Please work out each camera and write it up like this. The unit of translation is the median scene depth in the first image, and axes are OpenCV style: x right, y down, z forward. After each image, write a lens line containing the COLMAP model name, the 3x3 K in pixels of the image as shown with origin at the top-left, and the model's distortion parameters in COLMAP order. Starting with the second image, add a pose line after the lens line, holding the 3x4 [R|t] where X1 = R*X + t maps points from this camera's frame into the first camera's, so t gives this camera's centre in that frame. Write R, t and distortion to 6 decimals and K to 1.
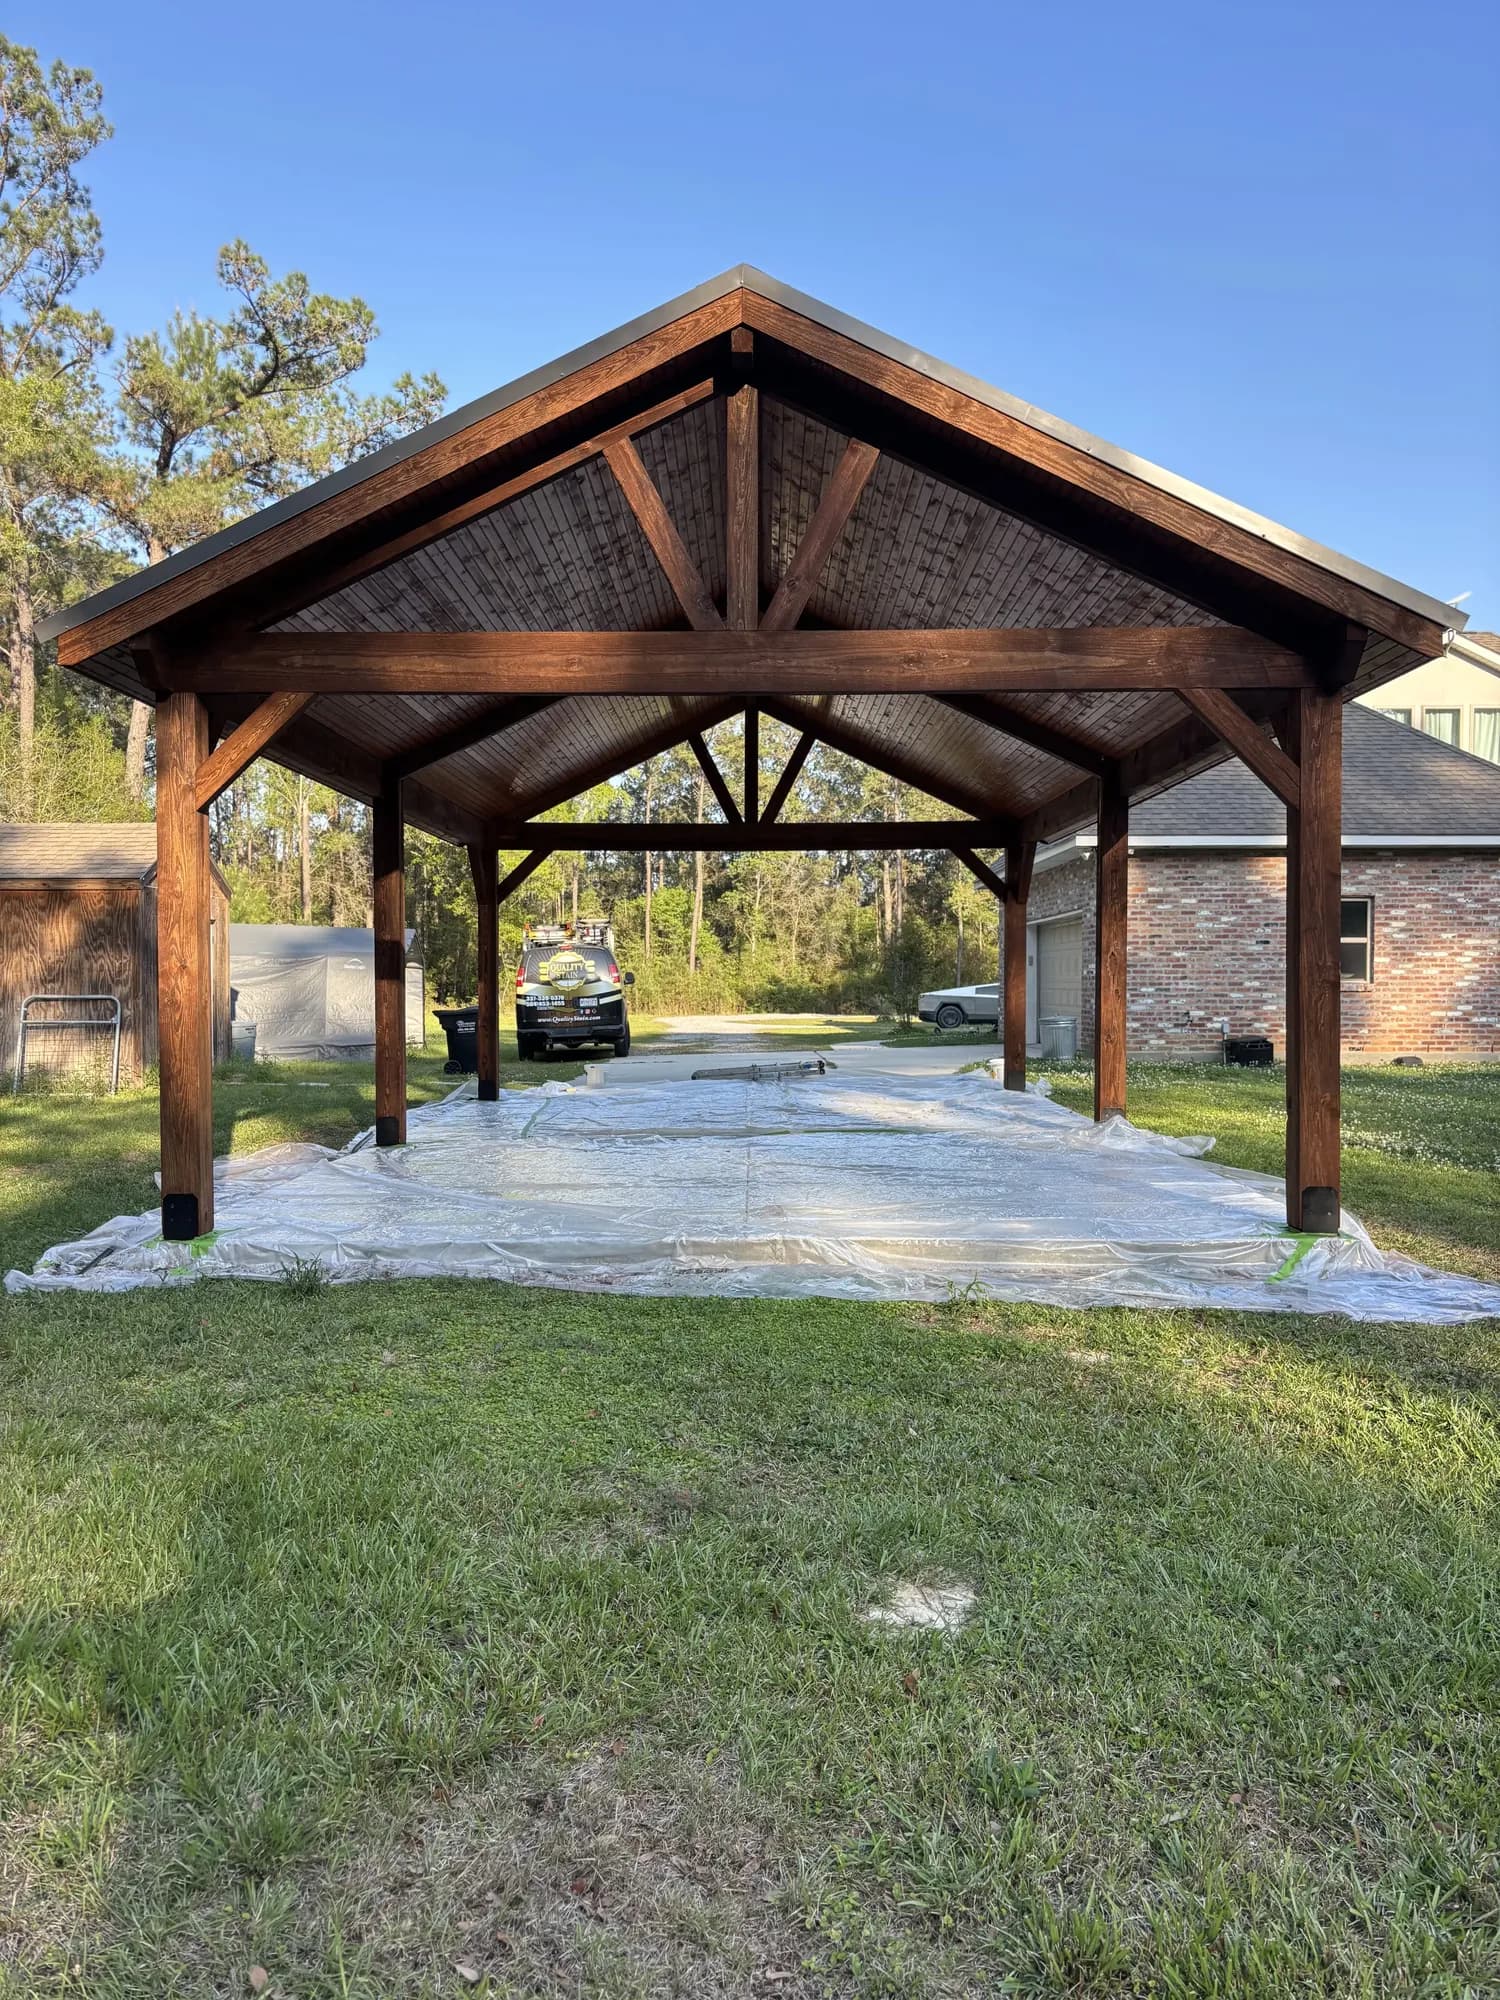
lens RADIAL K [[1382.2, 0, 750.0], [0, 1382.2, 1000.0], [0, 0, 1]] dist [0.095929, 0.001383]
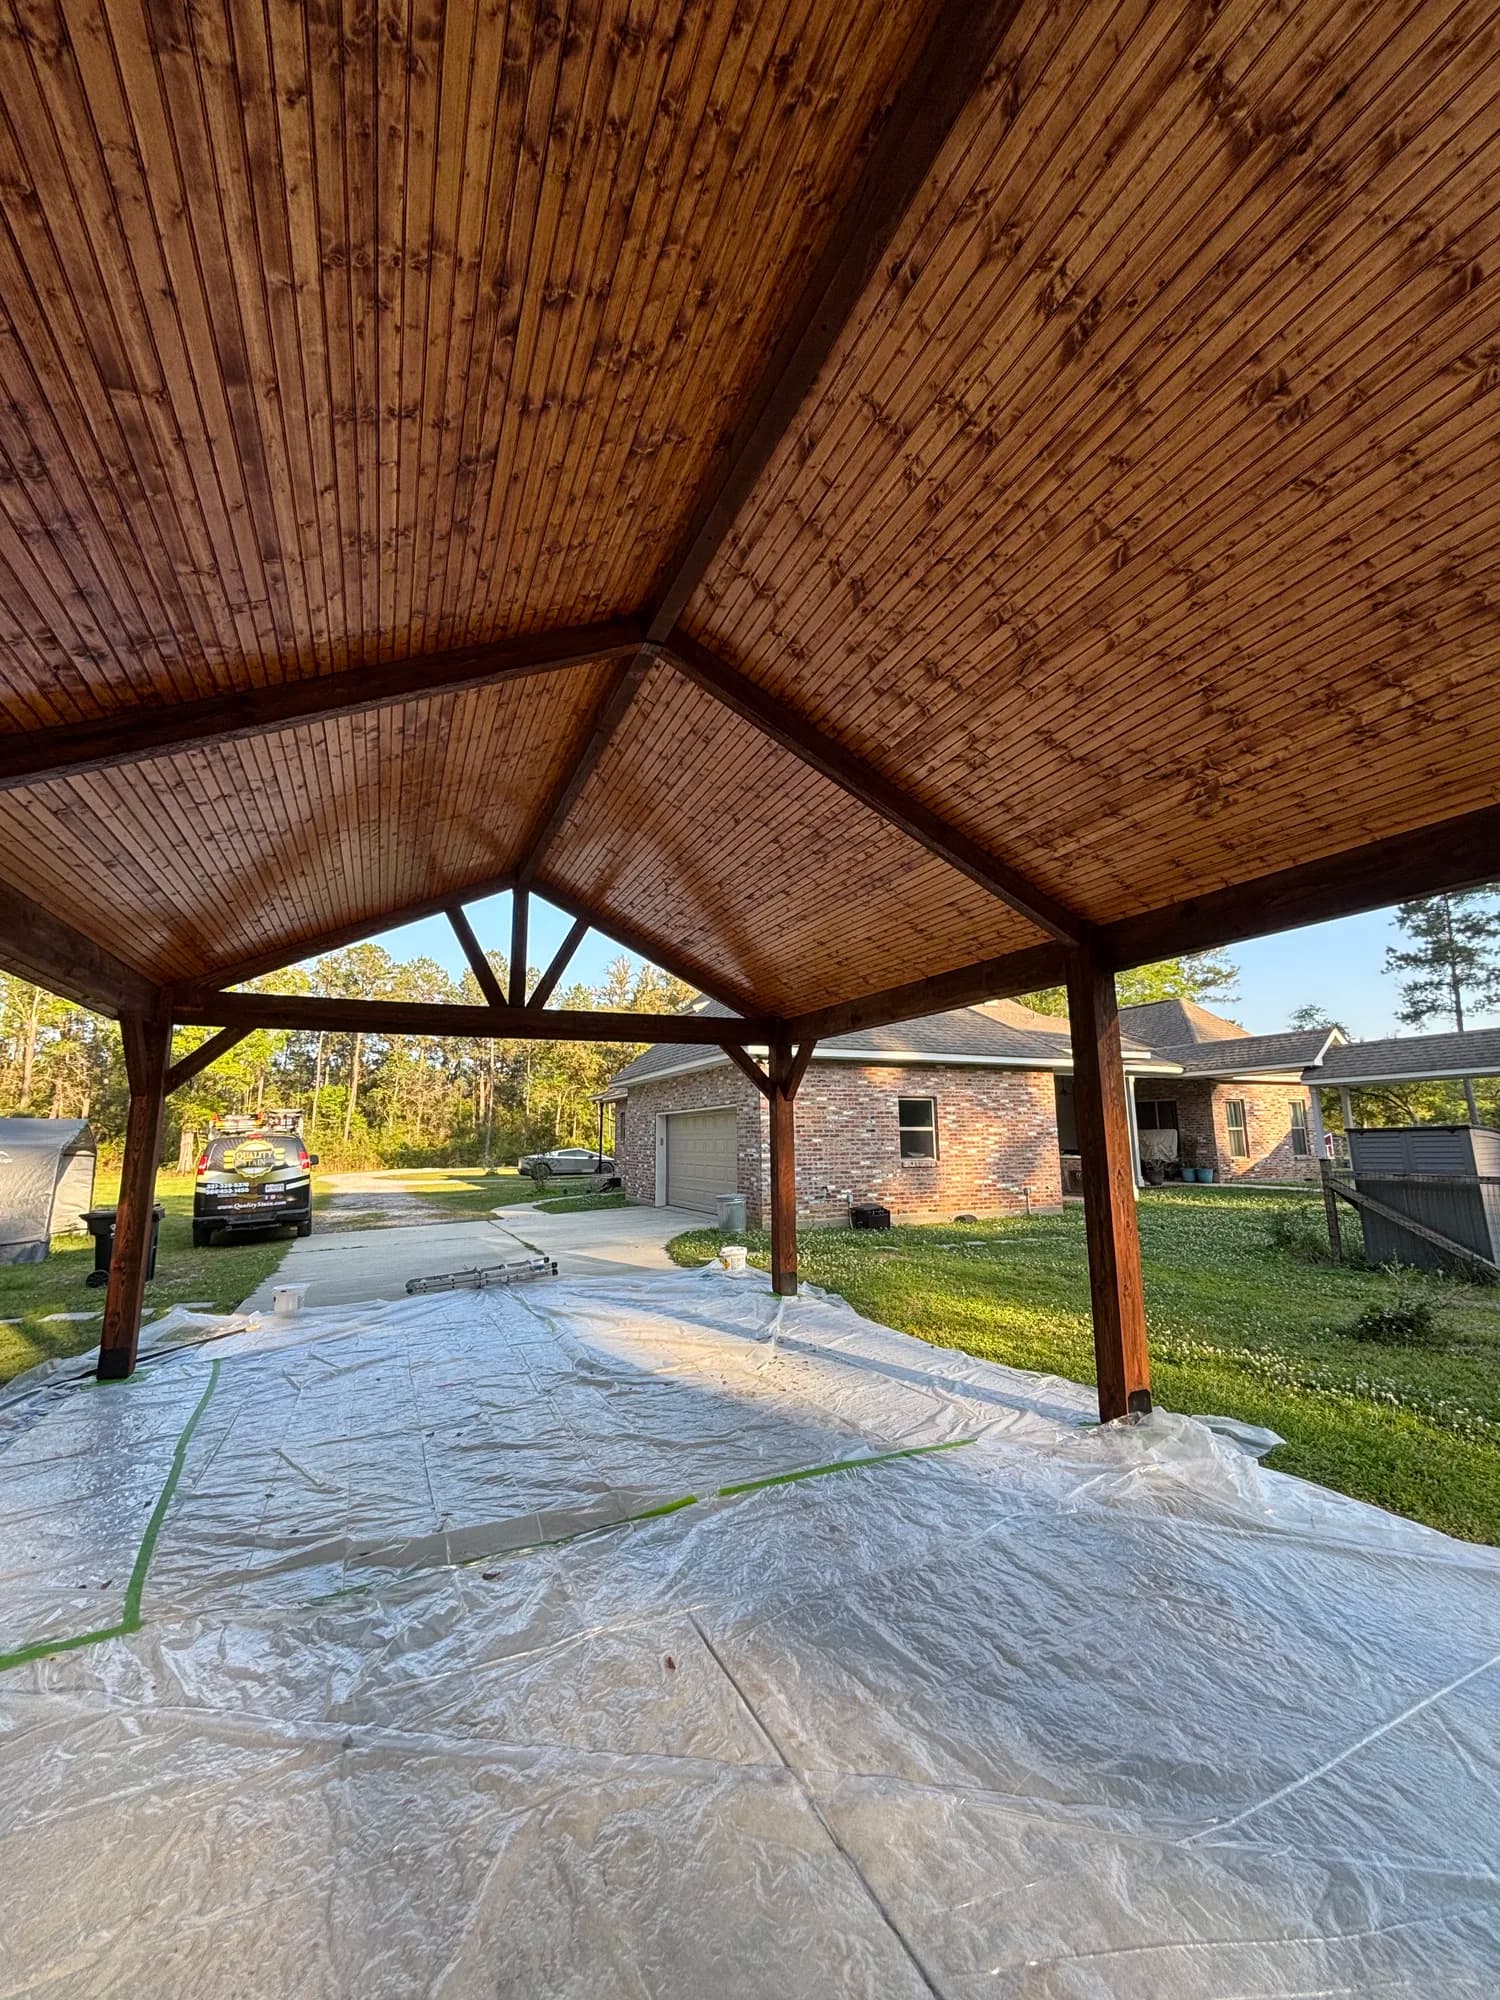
lens RADIAL K [[803.7, 0, 755.3], [0, 803.7, 996.2], [0, 0, 1]] dist [-0.000145, 0.000540]
pose [[0.911339, 0.059329, 0.407358, -0.051672], [0.020881, 0.981624, -0.189681, -0.024211], [-0.411126, 0.181370, 0.893353, 0.340673]]
